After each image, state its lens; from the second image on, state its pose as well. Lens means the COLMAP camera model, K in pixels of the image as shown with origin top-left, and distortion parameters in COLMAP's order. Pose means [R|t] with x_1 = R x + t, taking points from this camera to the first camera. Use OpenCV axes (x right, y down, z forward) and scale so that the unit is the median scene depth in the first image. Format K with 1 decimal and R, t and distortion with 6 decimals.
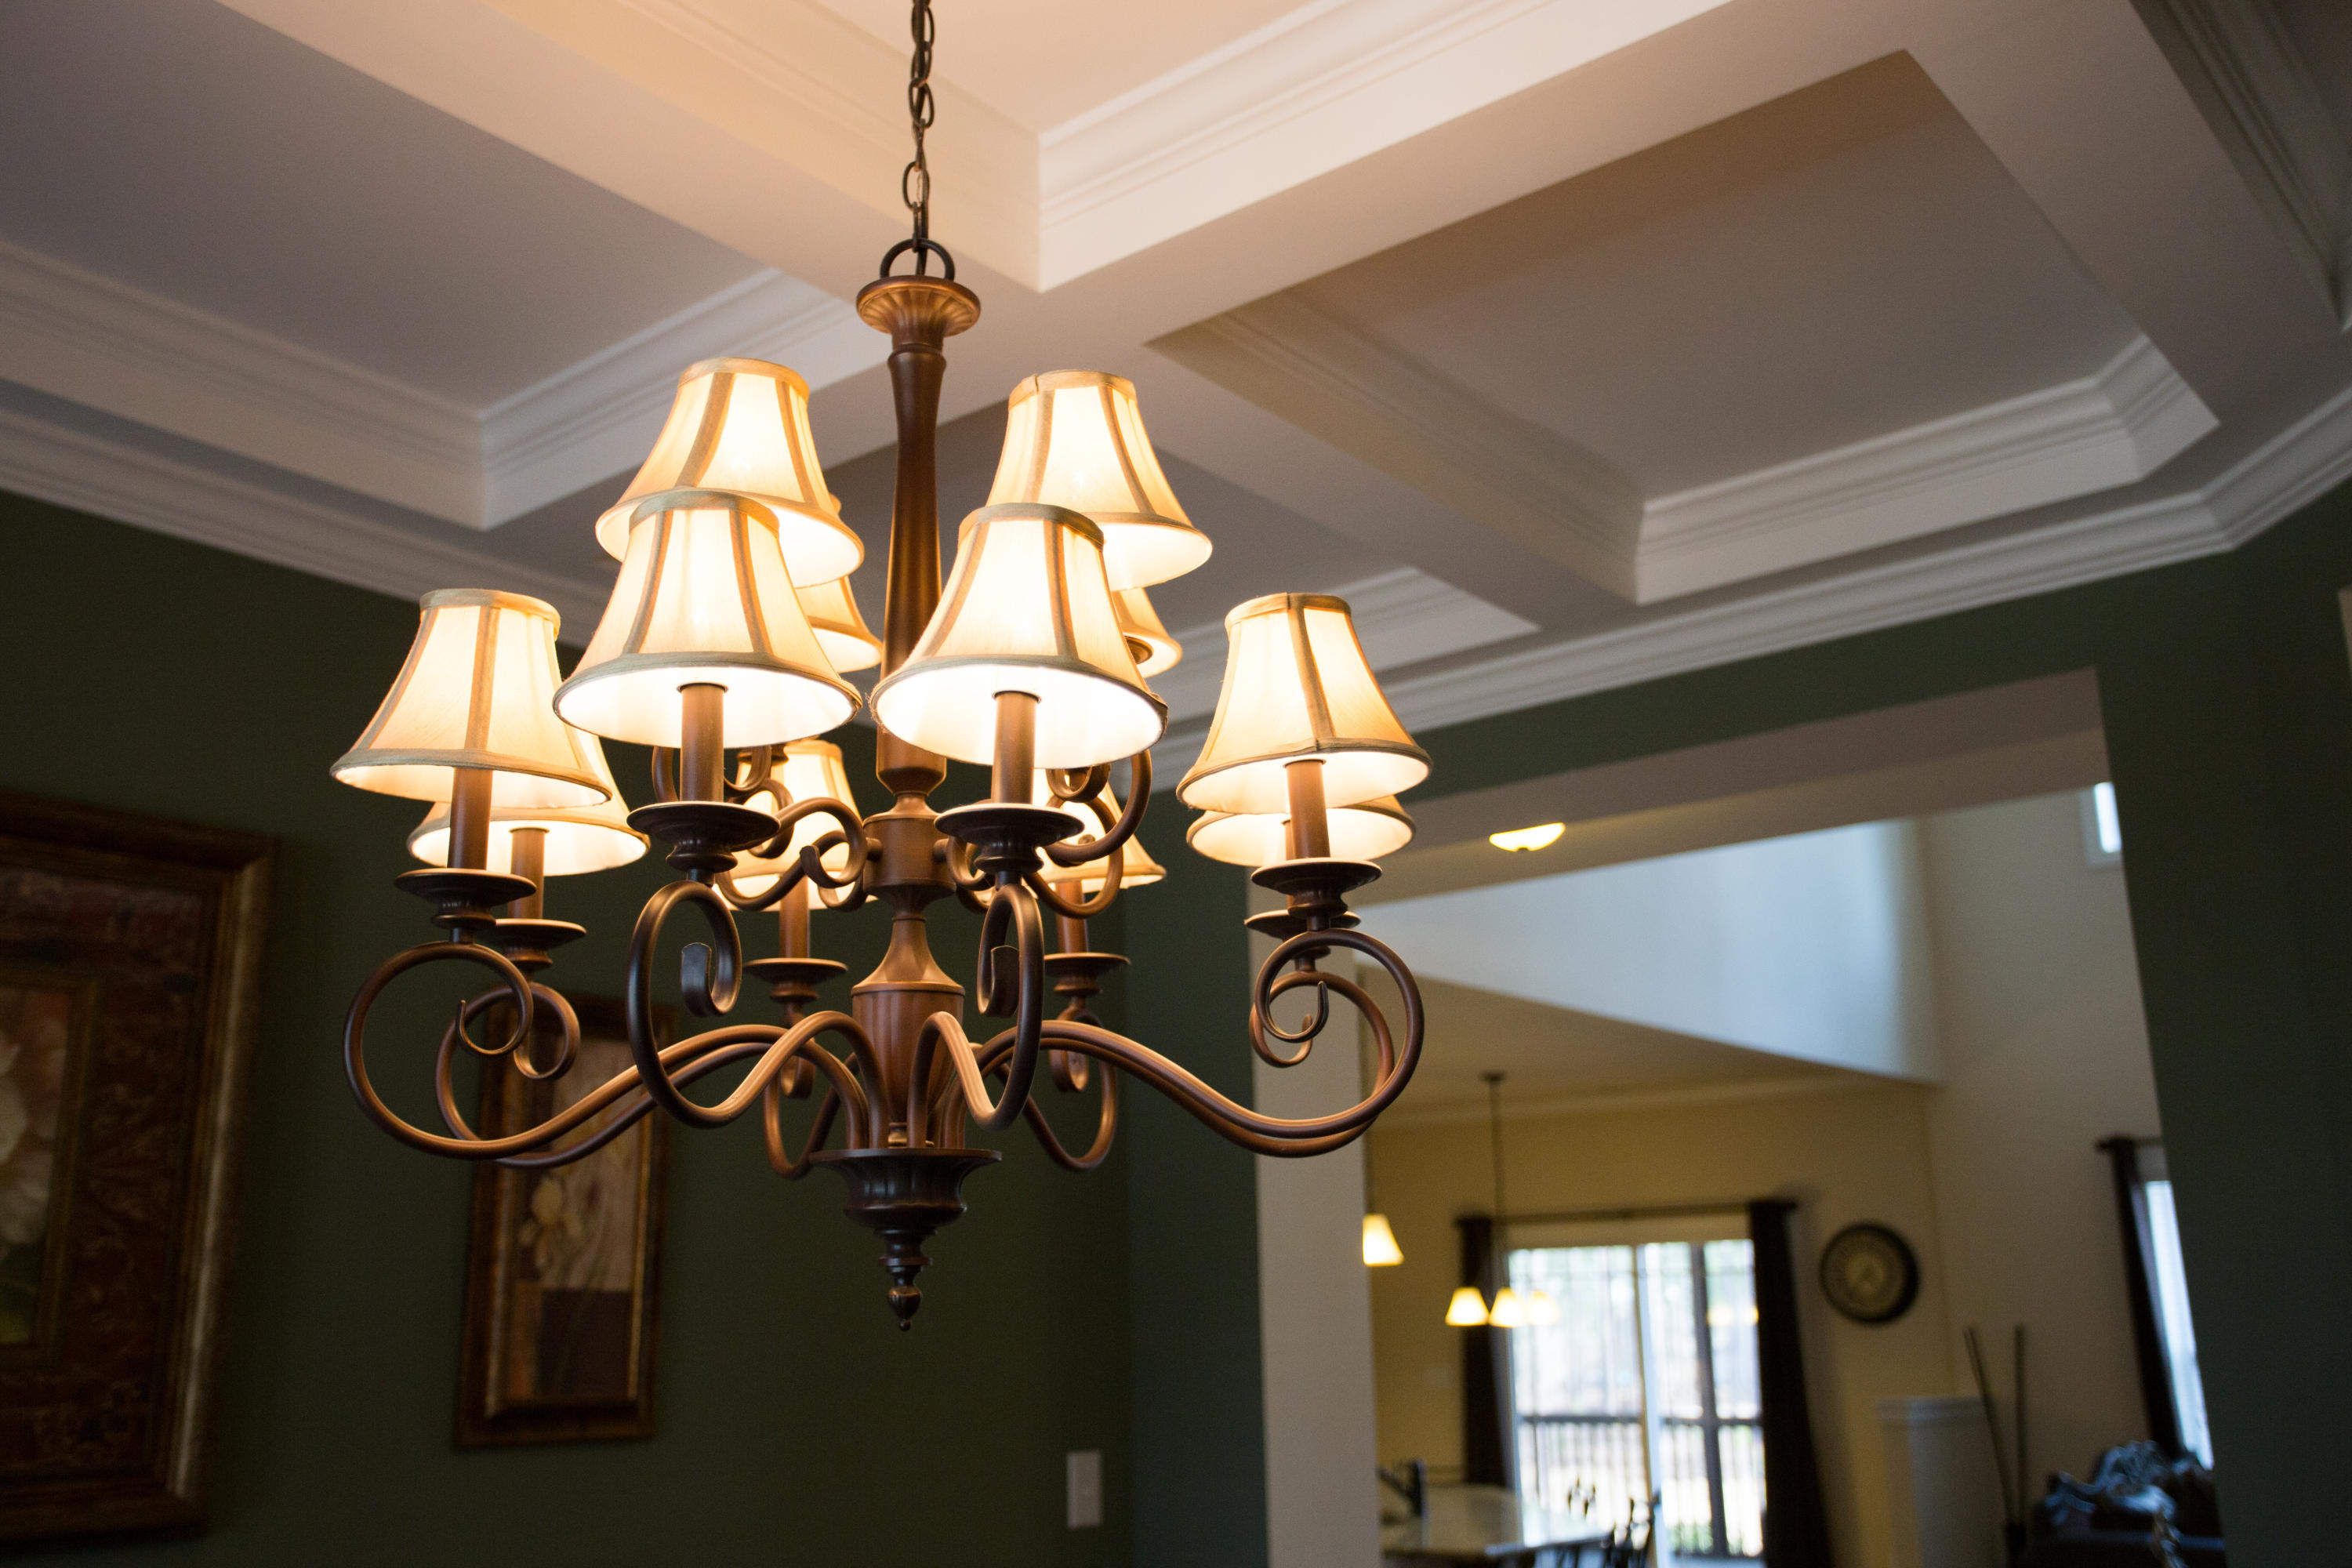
lens RADIAL K [[2159.6, 0, 1176.0], [0, 2159.6, 784.0], [0, 0, 1]] dist [-0.001884, 0.004000]
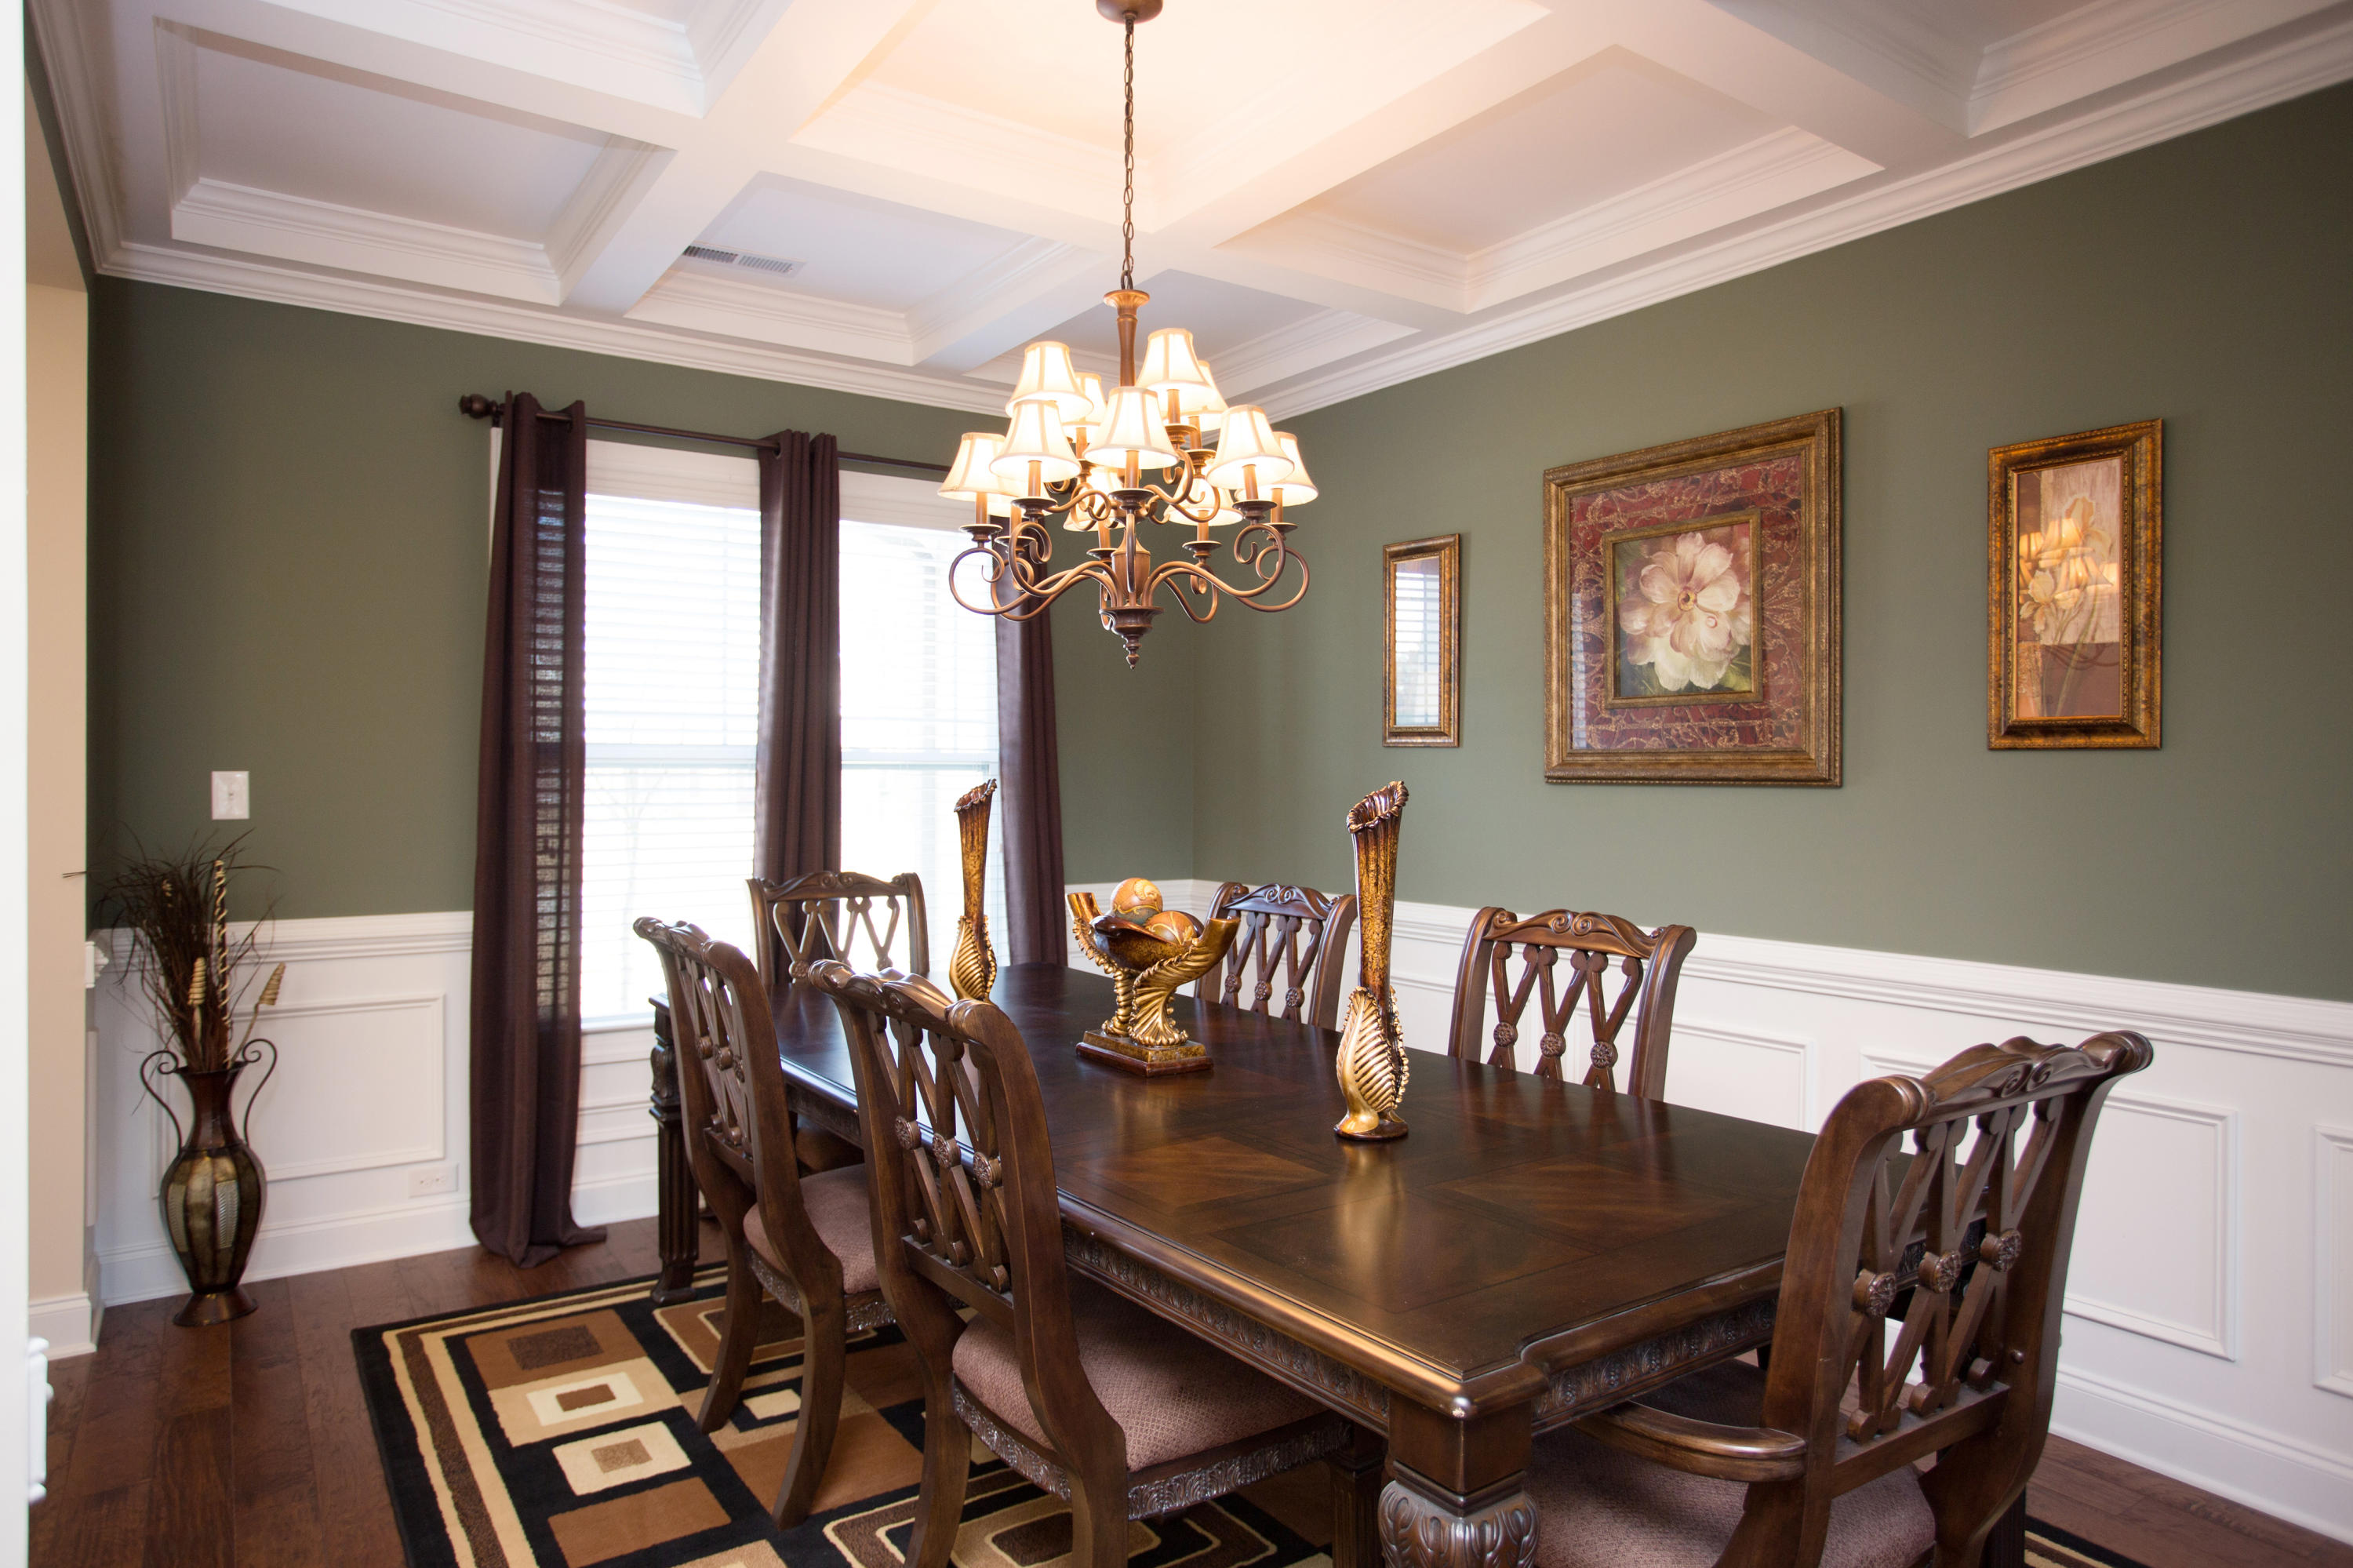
lens RADIAL K [[1409.2, 0, 1176.7], [0, 1409.2, 818.2], [0, 0, 1]] dist [-0.026468, -0.000358]
pose [[-0.274387, 0.050785, -0.960277, 0.897123], [0.237948, 0.971135, -0.016632, 0.255465], [0.931715, -0.233060, -0.278551, 0.788076]]
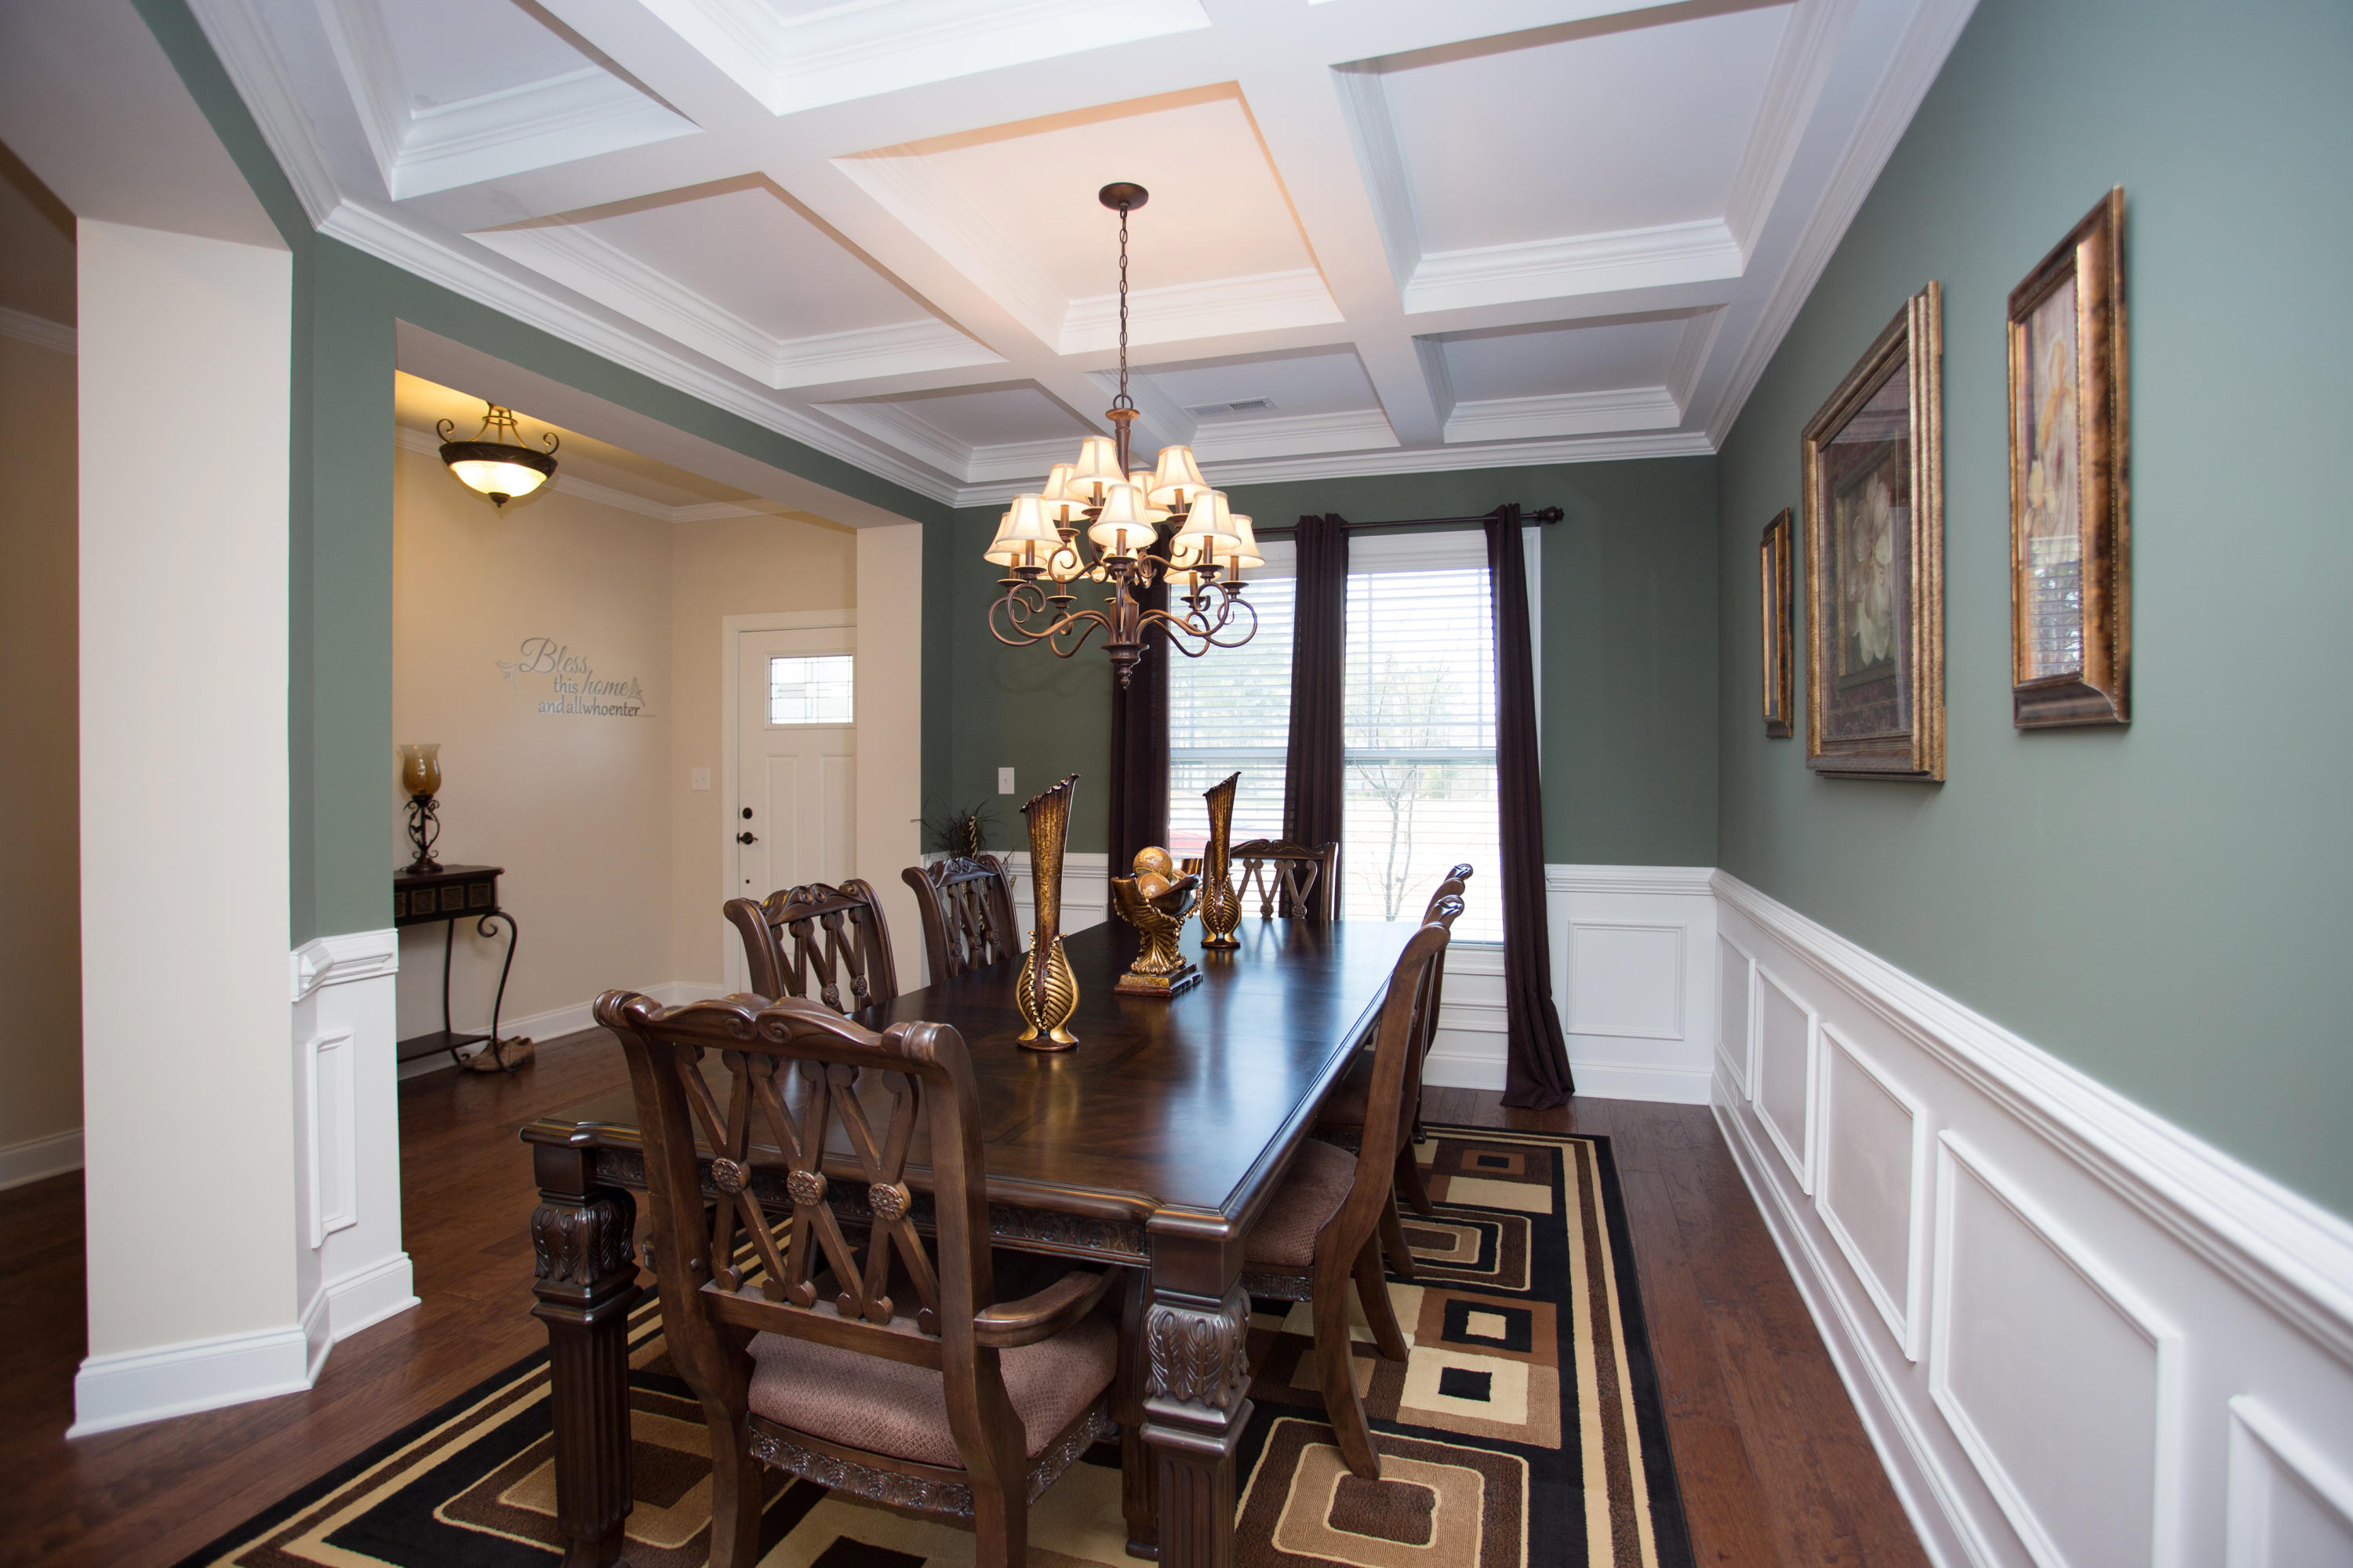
lens RADIAL K [[1136.6, 0, 1177.3], [0, 1136.6, 779.7], [0, 0, 1]] dist [-0.069871, 0.028782]
pose [[-0.928869, 0.024901, -0.369570, 0.267030], [0.109856, 0.971367, -0.210660, 0.452914], [0.353743, -0.236275, -0.905008, 1.501940]]
